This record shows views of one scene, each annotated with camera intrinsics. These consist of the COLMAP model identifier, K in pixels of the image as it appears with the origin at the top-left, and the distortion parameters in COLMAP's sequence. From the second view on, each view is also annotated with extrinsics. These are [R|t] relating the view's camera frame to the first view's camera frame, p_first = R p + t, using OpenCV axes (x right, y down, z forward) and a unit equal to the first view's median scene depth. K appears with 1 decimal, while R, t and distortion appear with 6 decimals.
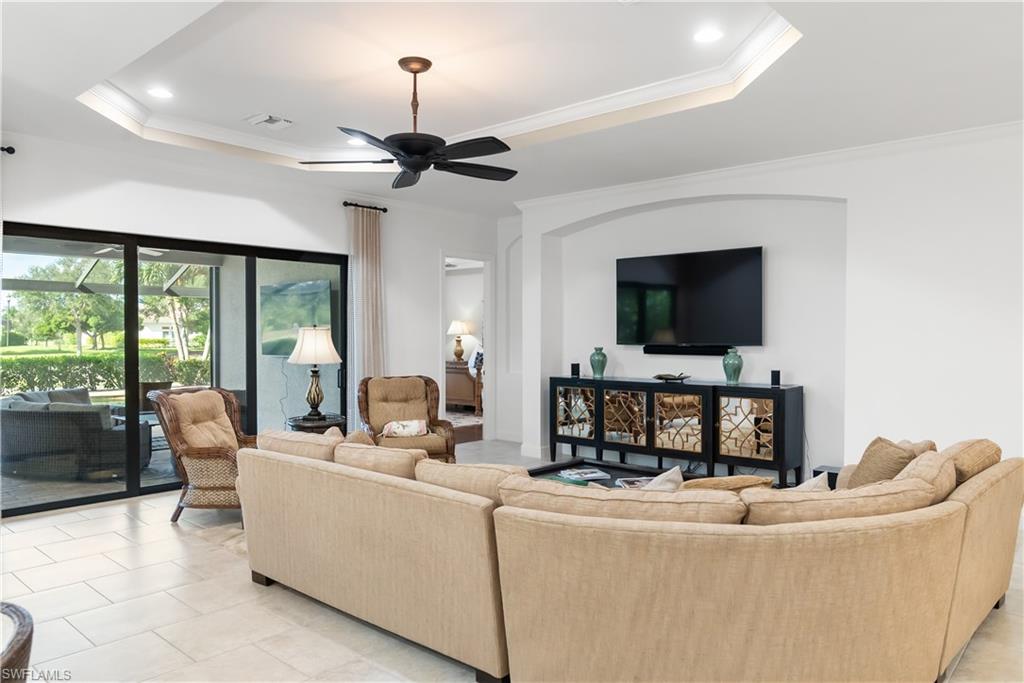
lens RADIAL K [[706.7, 0, 511.8], [0, 706.7, 343.3], [0, 0, 1]] dist [-0.018087, 0.014003]
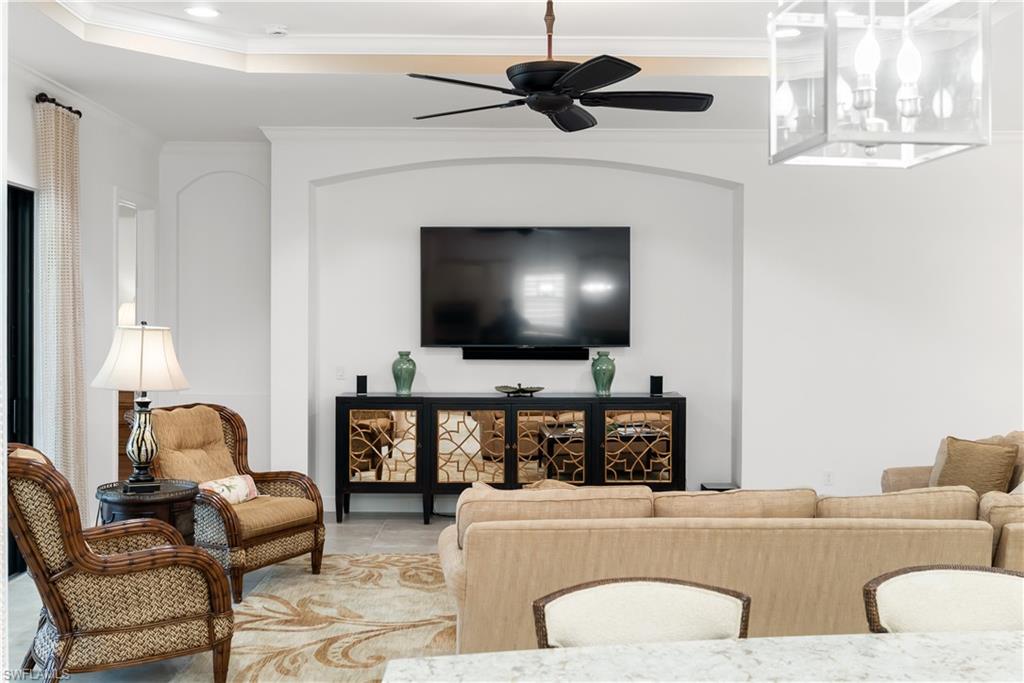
lens RADIAL K [[1101.4, 0, 512.9], [0, 1101.4, 333.6], [0, 0, 1]] dist [-0.011934, 0.000000]
pose [[0.738456, -0.005391, 0.674280, -0.590691], [0.005561, 0.999983, 0.001905, -0.014733], [-0.674279, 0.002343, 0.738473, 0.132432]]
